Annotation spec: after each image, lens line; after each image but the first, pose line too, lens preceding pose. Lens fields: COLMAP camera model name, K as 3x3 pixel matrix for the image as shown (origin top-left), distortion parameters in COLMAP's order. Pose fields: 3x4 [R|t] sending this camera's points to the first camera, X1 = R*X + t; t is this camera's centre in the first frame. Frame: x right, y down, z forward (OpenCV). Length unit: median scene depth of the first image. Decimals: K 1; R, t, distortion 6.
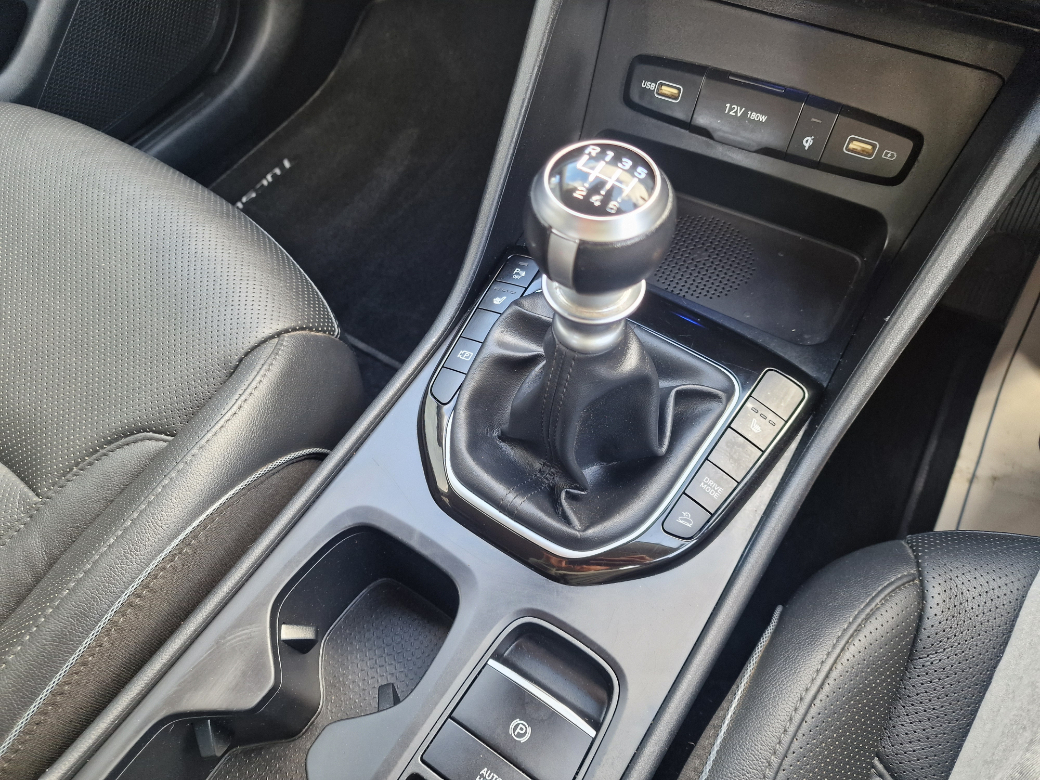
lens RADIAL K [[699.7, 0, 523.9], [0, 699.7, 385.6], [0, 0, 1]] dist [0.103865, -0.097916]
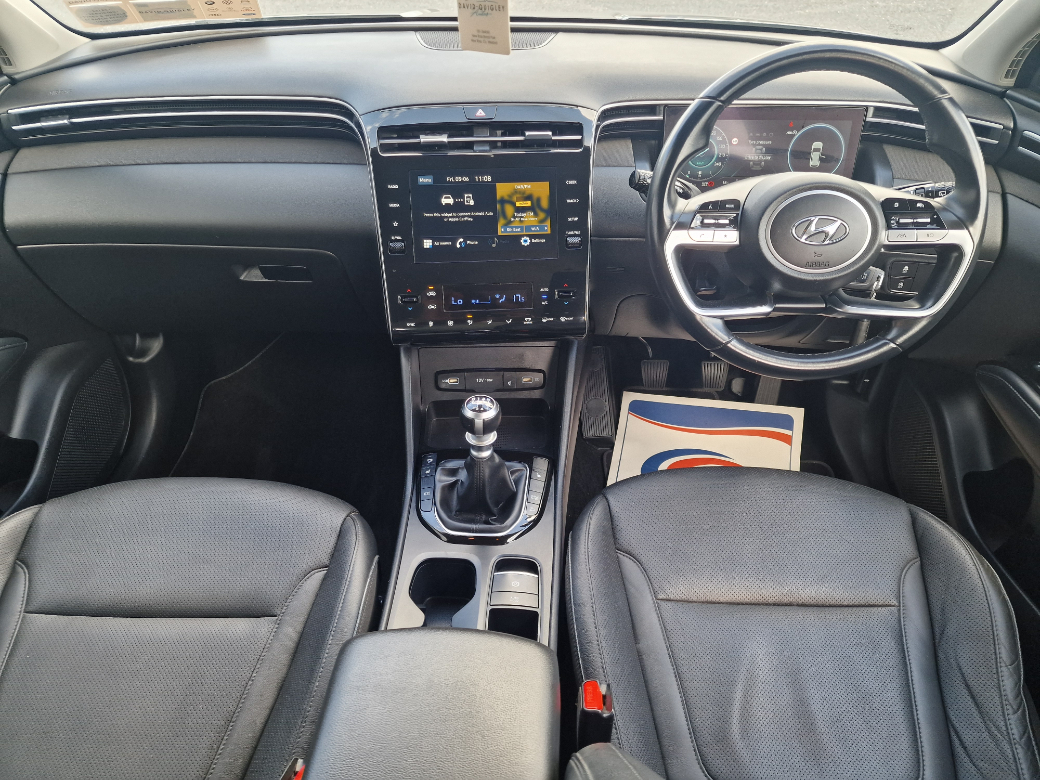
lens RADIAL K [[700.1, 0, 520.0], [0, 700.1, 390.0], [0, 0, 1]] dist [0.088851, 0.000130]
pose [[0.863186, -0.284724, 0.416944, -0.764043], [0.416153, 0.868829, -0.268241, 0.457460], [-0.285878, 0.405054, 0.868450, -1.458245]]
